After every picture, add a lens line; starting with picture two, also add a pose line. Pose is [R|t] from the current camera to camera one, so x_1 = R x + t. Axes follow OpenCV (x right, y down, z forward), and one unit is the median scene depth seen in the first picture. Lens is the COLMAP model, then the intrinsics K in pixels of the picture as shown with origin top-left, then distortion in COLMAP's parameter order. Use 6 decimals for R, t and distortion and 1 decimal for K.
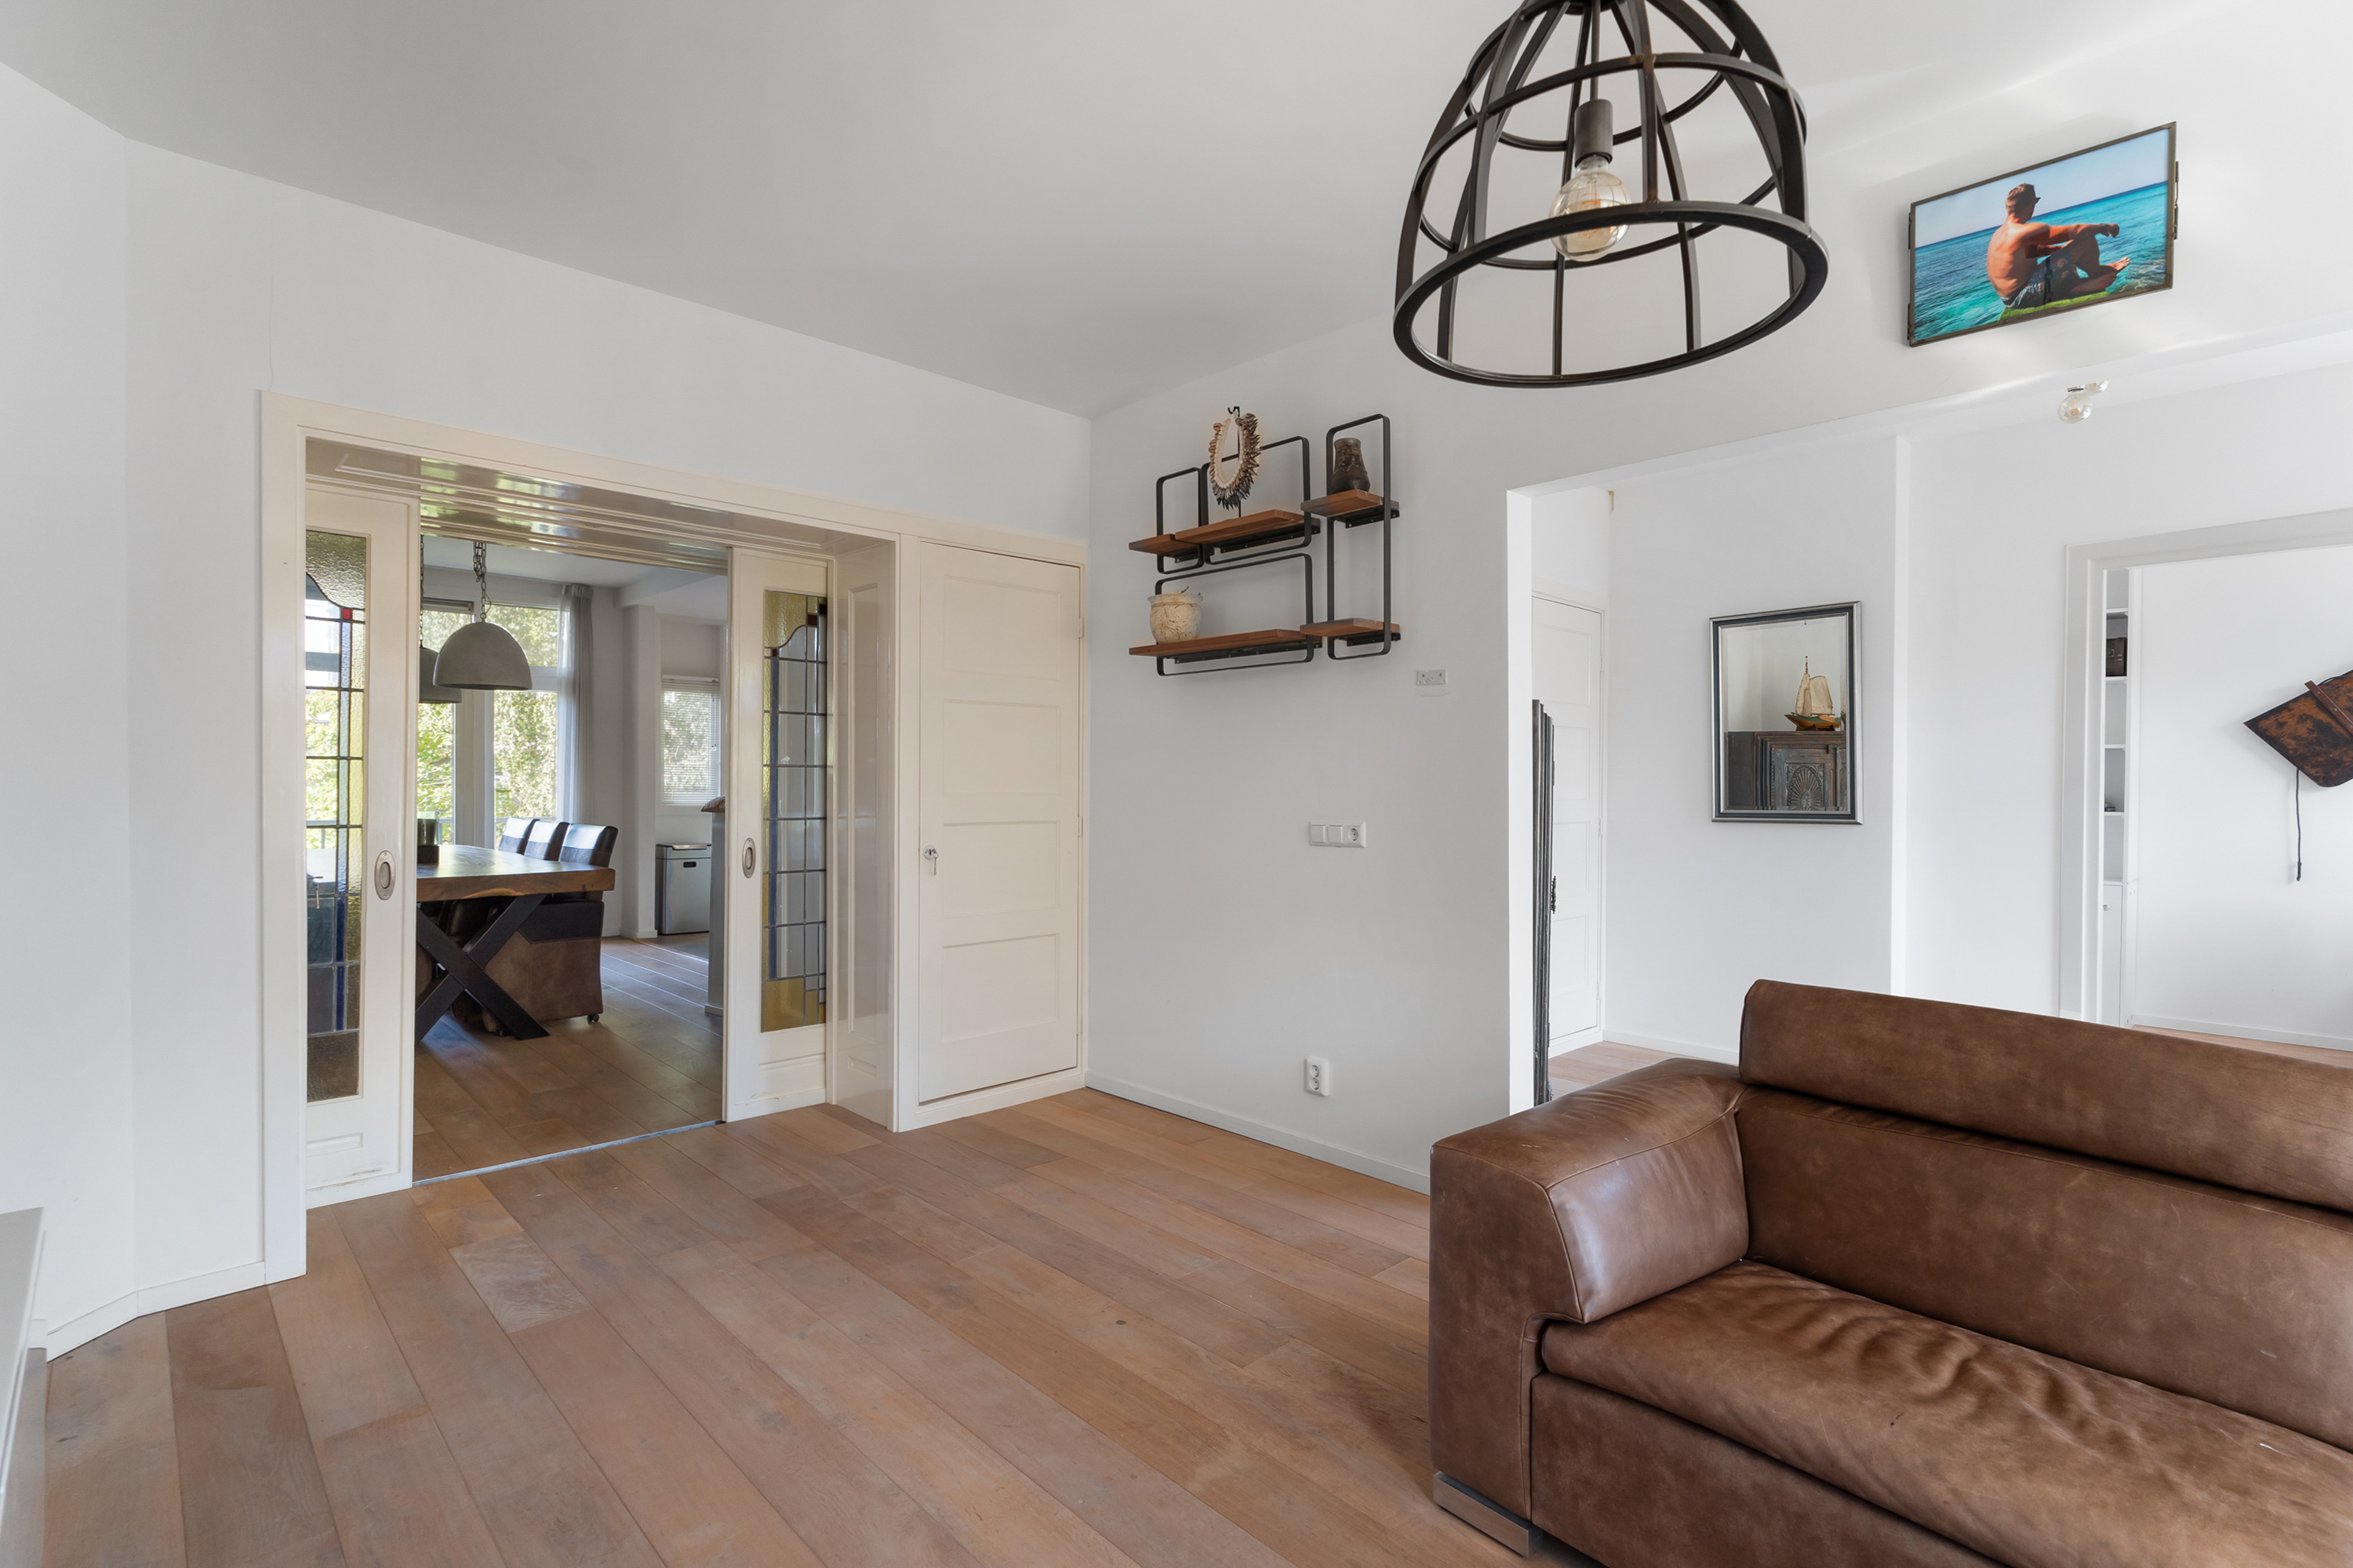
lens RADIAL K [[1106.4, 0, 1192.4], [0, 1106.4, 785.3], [0, 0, 1]] dist [-0.011080, 0.001451]
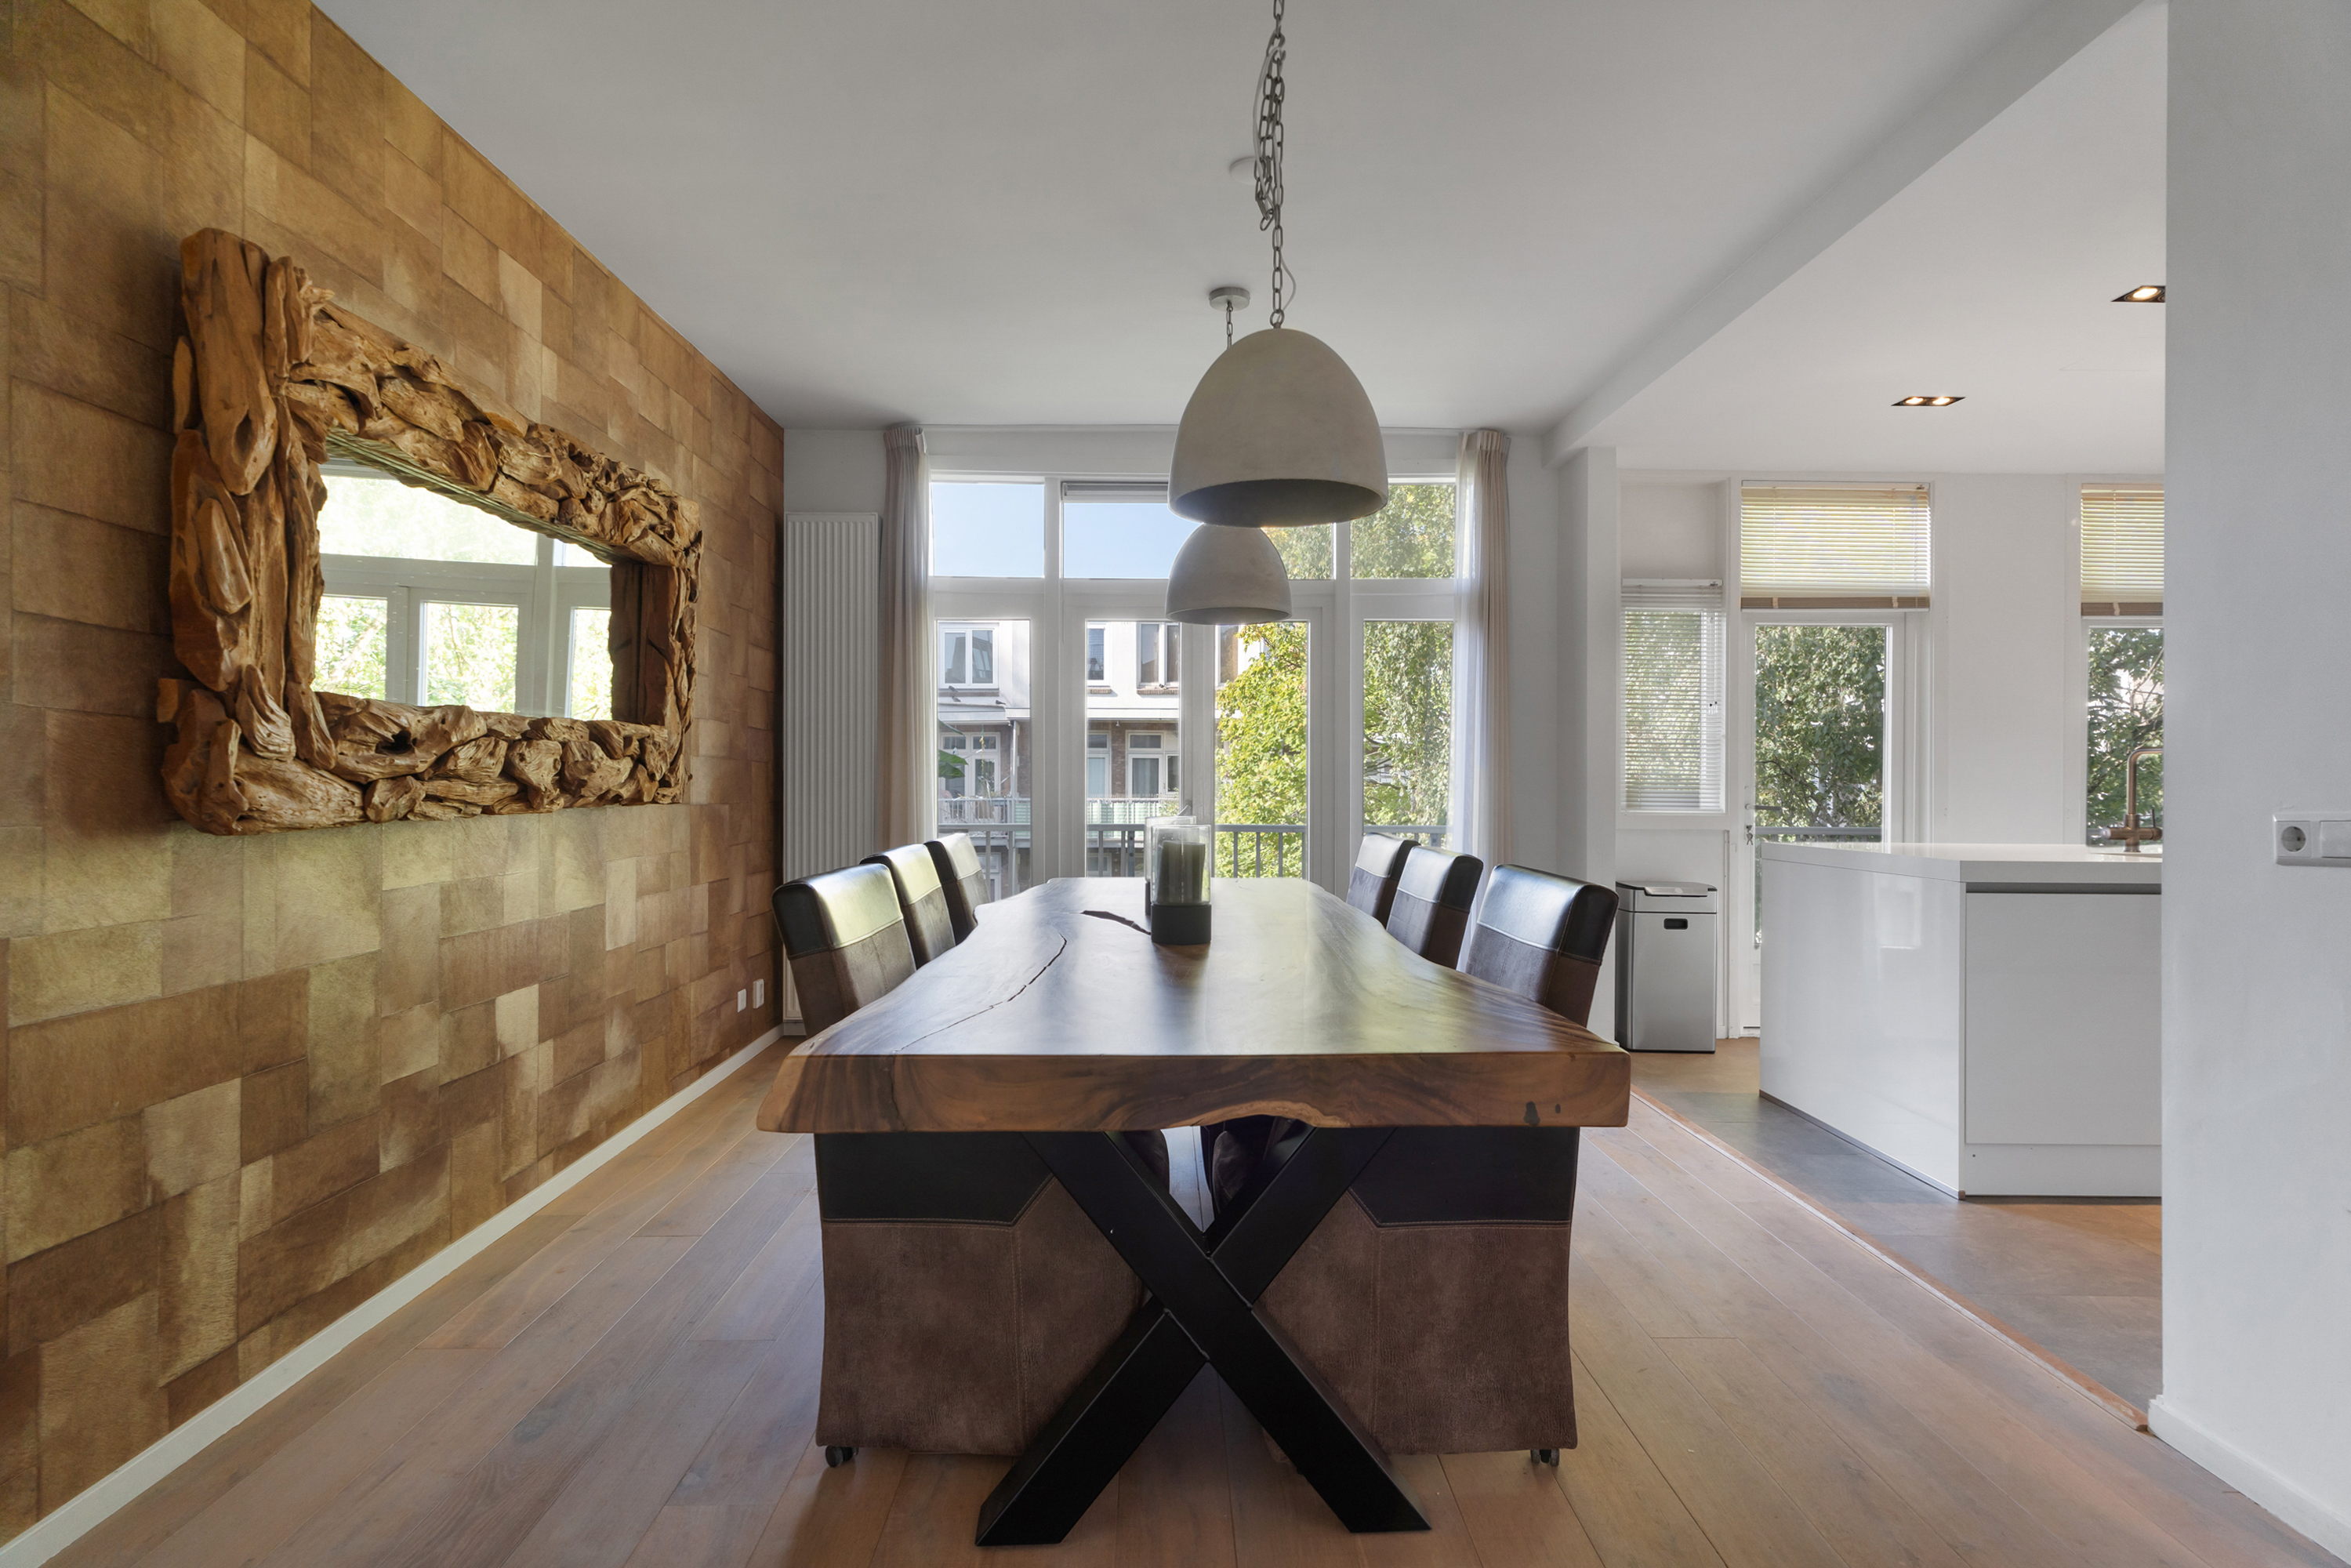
lens RADIAL K [[1222.2, 0, 1179.3], [0, 1222.2, 777.4], [0, 0, 1]] dist [-0.001543, 0.000005]
pose [[0.733339, -0.006962, -0.679828, -0.339950], [0.000045, 0.999948, -0.010192, 0.009780], [0.679863, 0.007443, 0.733301, 0.594282]]
